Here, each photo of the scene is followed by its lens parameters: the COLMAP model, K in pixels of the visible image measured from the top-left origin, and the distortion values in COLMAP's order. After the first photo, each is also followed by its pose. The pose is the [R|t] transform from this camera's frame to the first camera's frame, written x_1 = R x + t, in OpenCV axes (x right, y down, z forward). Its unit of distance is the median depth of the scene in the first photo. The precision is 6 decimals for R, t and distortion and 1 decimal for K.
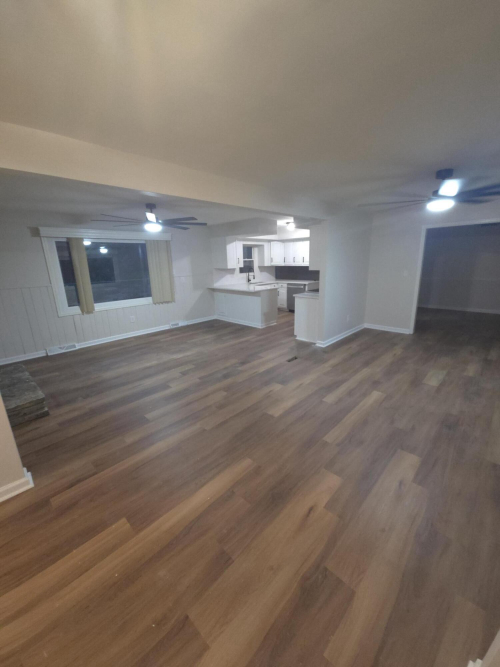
lens RADIAL K [[270.3, 0, 254.5], [0, 270.3, 331.3], [0, 0, 1]] dist [0.002531, -0.003293]
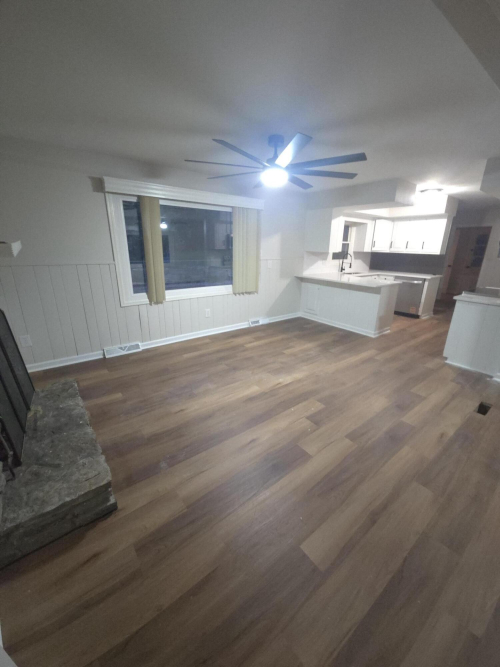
lens RADIAL K [[270.3, 0, 253.4], [0, 270.3, 331.3], [0, 0, 1]] dist [0.002531, -0.003293]
pose [[0.989362, 0.082941, -0.119516, -0.258730], [-0.076905, 0.995561, 0.054265, -0.050895], [0.123486, -0.044496, 0.991348, 0.293725]]
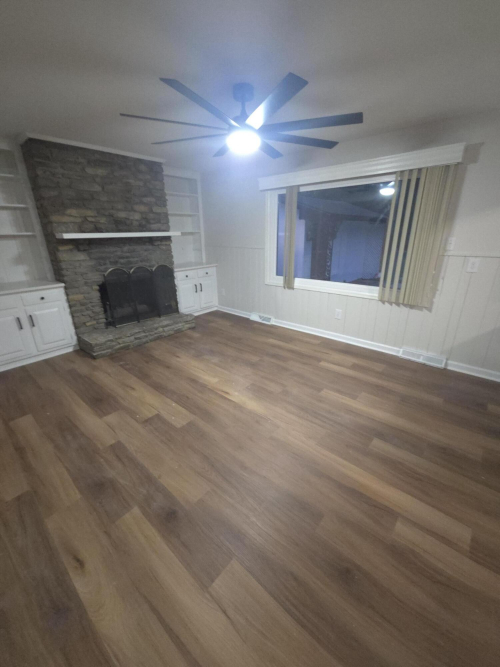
lens RADIAL K [[270.3, 0, 256.1], [0, 270.3, 331.3], [0, 0, 1]] dist [0.002531, -0.003293]
pose [[0.055716, 0.369101, -0.927718, 0.161765], [-0.250649, 0.904577, 0.344841, -0.202086], [0.966473, 0.213319, 0.142914, 0.827197]]
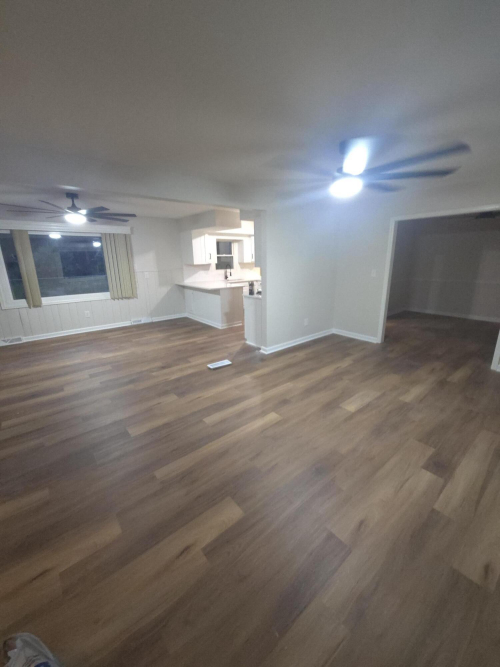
lens RADIAL K [[270.3, 0, 255.0], [0, 270.3, 331.5], [0, 0, 1]] dist [0.002531, -0.003293]
pose [[0.993408, 0.043769, -0.105947, 0.293633], [-0.042401, 0.998986, 0.015134, -0.025989], [0.106502, -0.010542, 0.994257, 0.101003]]
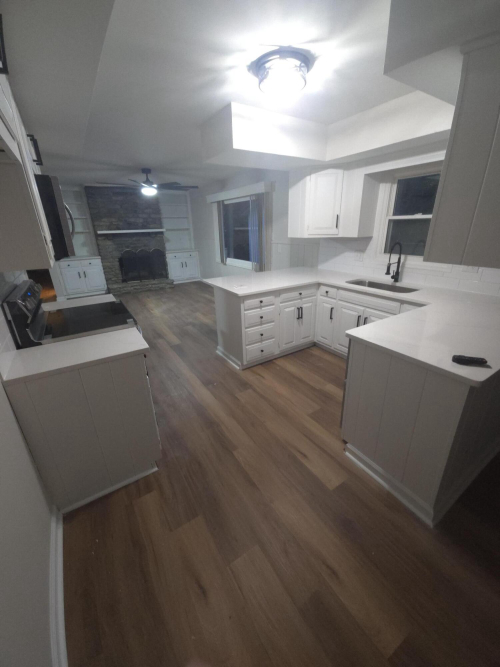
lens RADIAL K [[270.3, 0, 256.5], [0, 270.3, 330.9], [0, 0, 1]] dist [0.002531, -0.003293]
pose [[-0.225042, 0.384045, -0.895470, 0.592067], [-0.226463, 0.873259, 0.431432, -0.372921], [0.947666, 0.299881, -0.109548, 1.378737]]
